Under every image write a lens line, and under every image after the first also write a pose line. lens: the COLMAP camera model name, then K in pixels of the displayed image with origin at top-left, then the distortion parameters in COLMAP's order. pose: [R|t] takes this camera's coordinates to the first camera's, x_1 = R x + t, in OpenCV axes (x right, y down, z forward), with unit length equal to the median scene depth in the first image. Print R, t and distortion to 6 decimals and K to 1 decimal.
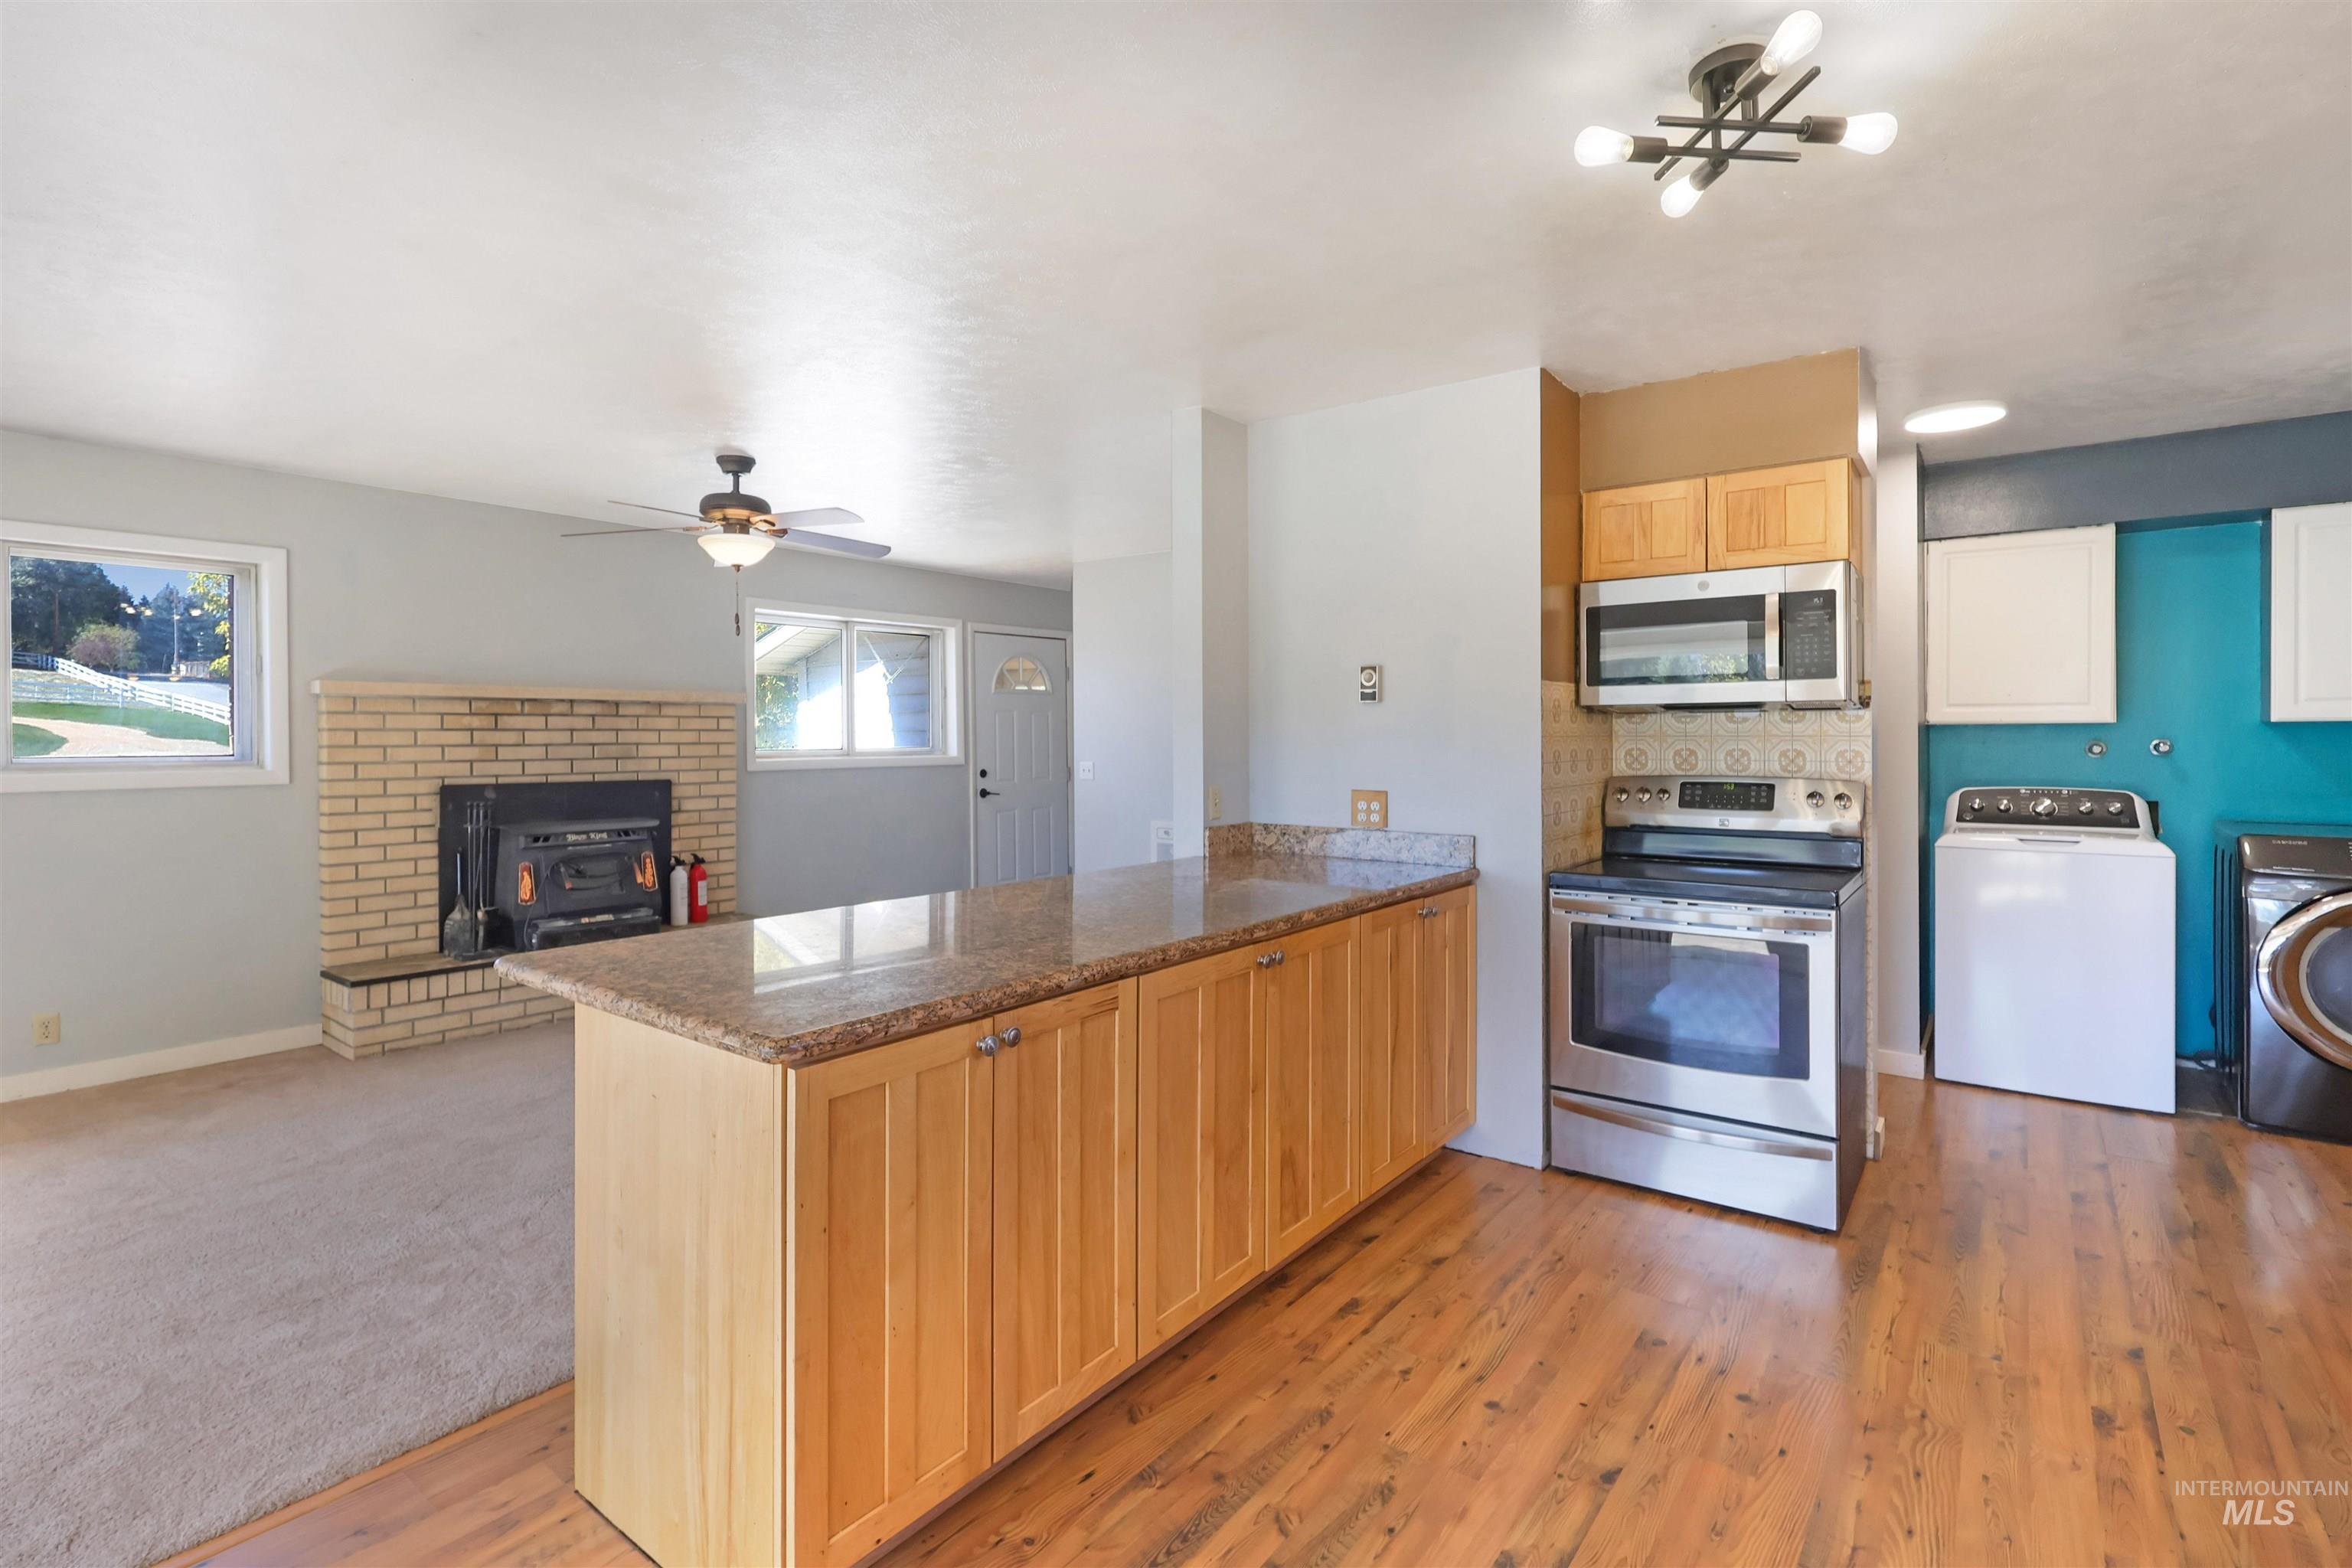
lens RADIAL K [[1108.2, 0, 1176.7], [0, 1108.2, 745.3], [0, 0, 1]] dist [0.001385, 0.001031]
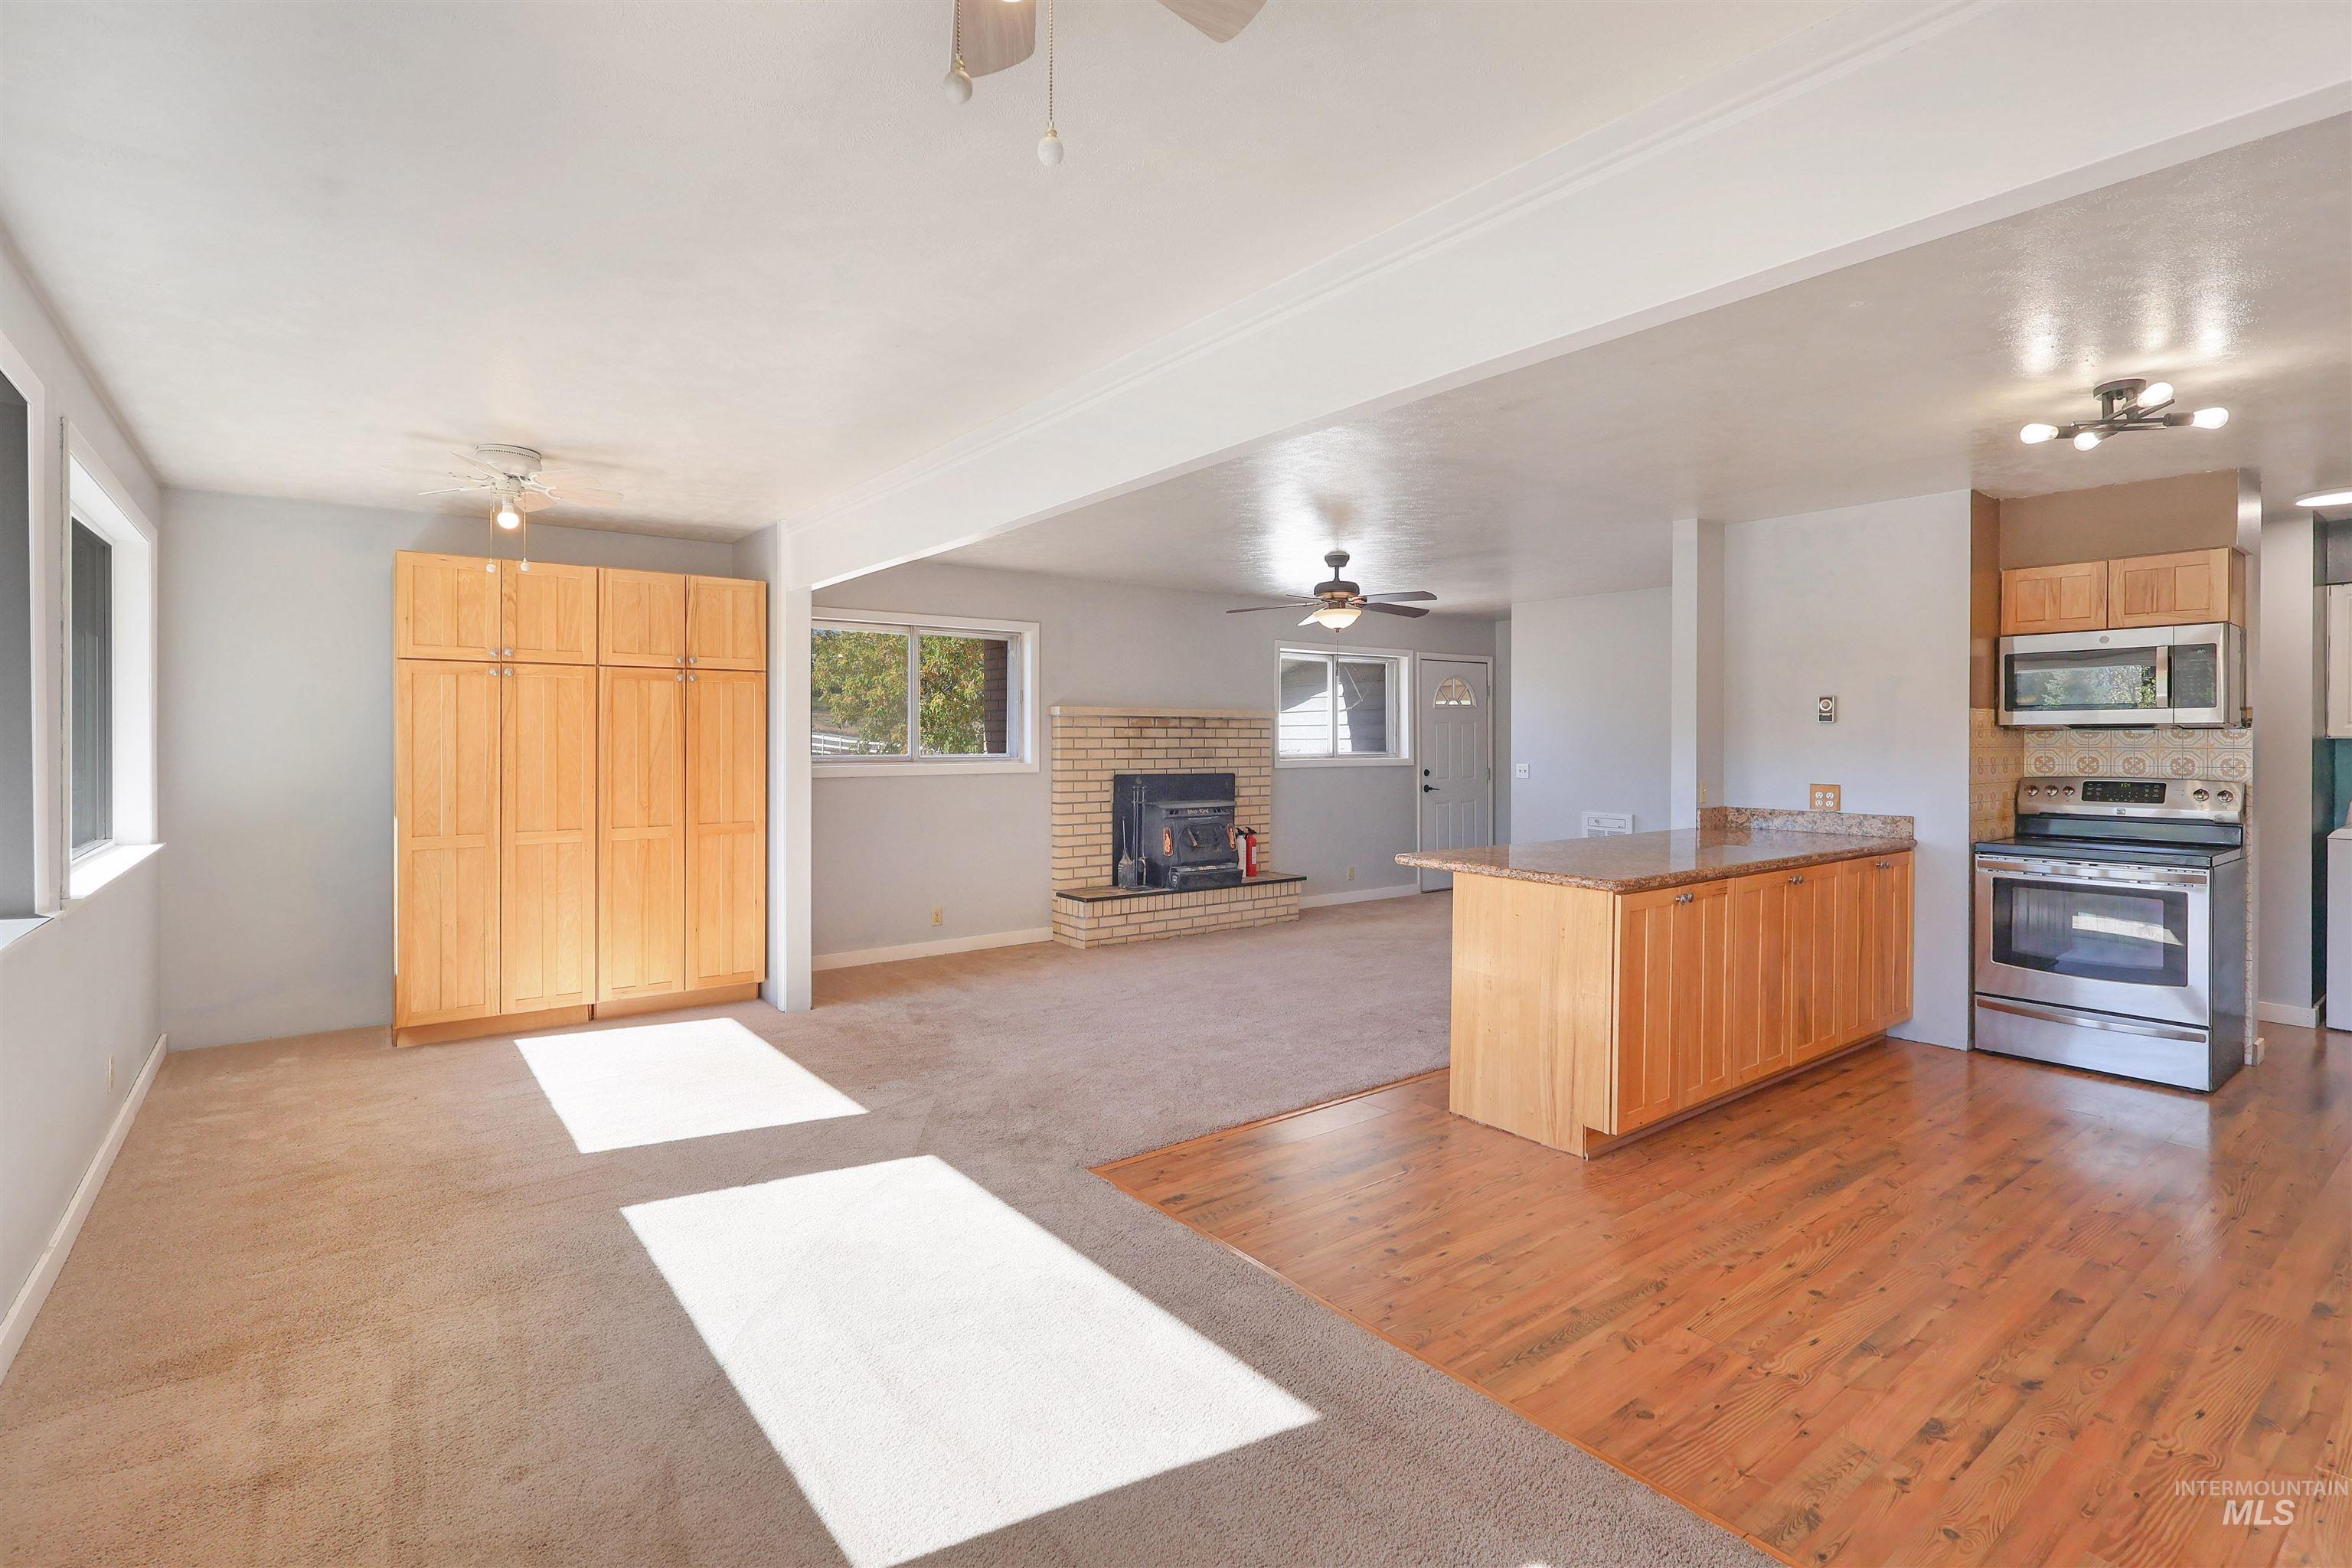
lens RADIAL K [[1108.2, 0, 1178.9], [0, 1108.2, 751.3], [0, 0, 1]] dist [0.001385, 0.001031]
pose [[0.967196, 0.006693, -0.253943, -0.260813], [-0.006256, 0.999977, 0.002527, -0.000216], [0.253954, -0.000856, 0.967216, -0.570893]]
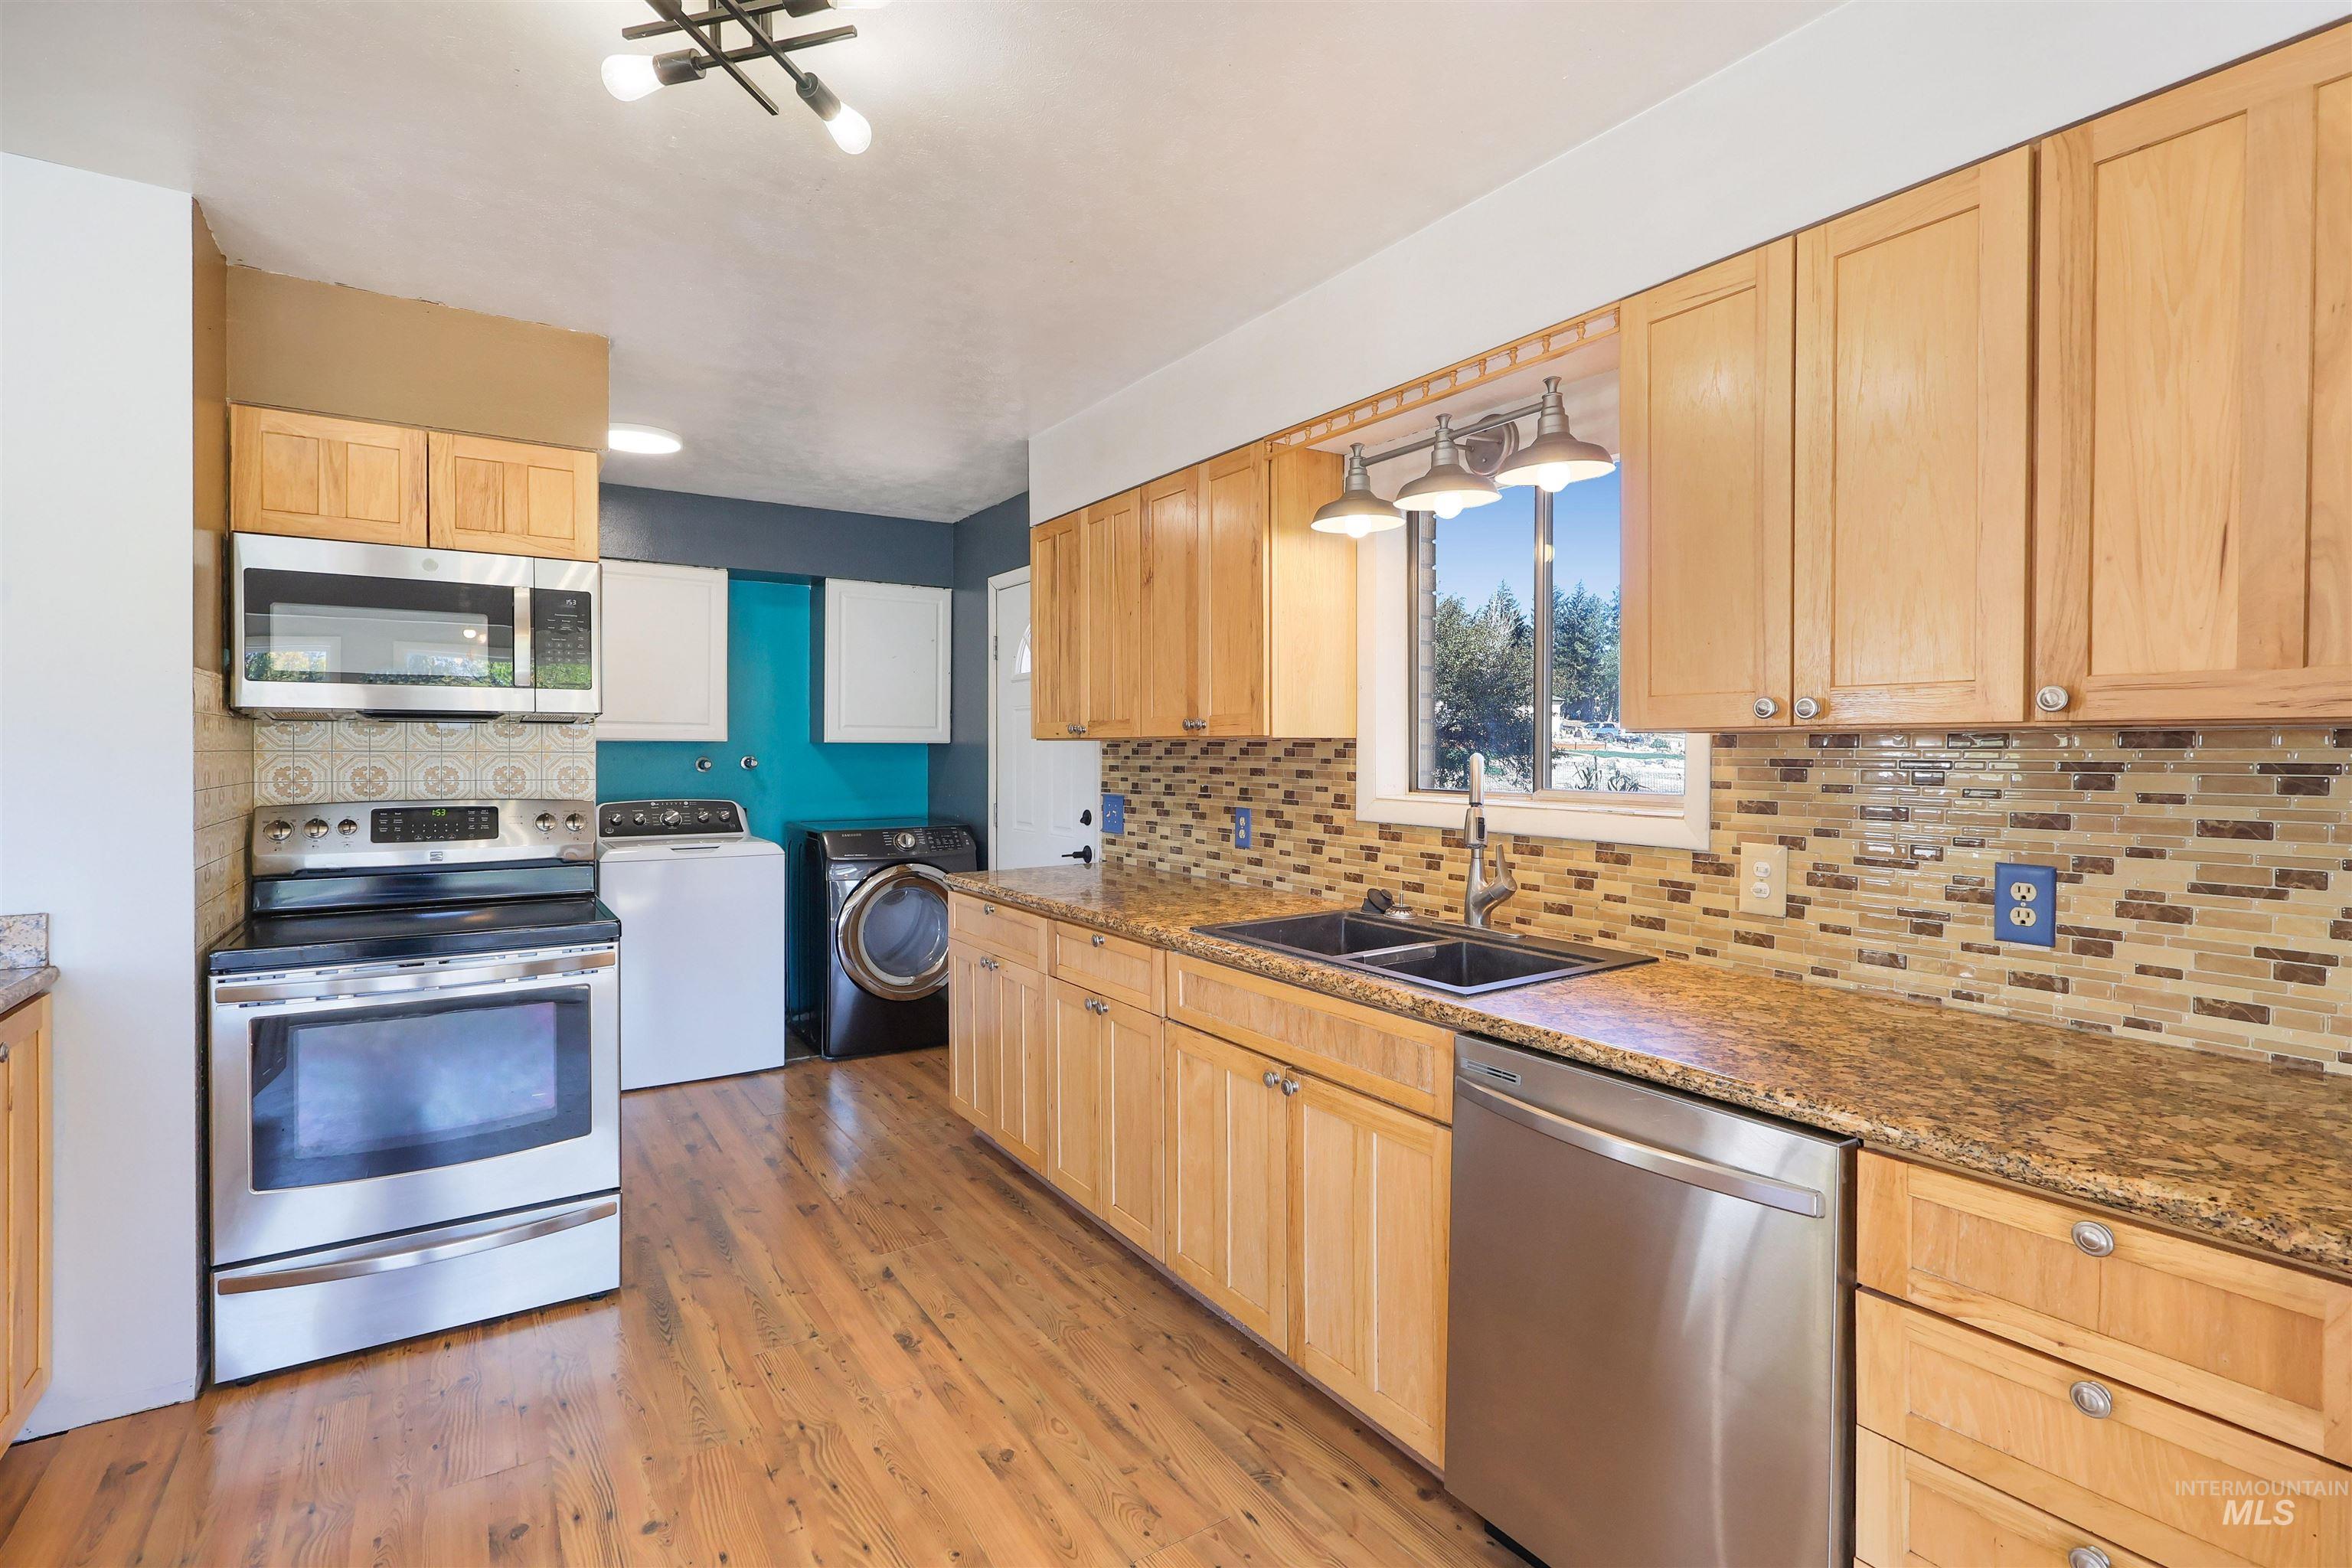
lens RADIAL K [[1108.2, 0, 1170.7], [0, 1108.2, 764.0], [0, 0, 1]] dist [0.001385, 0.001031]
pose [[0.338745, -0.005828, 0.940860, -0.090099], [0.003648, 0.999981, 0.004880, -0.001054], [-0.940871, 0.001779, 0.338760, 0.195165]]
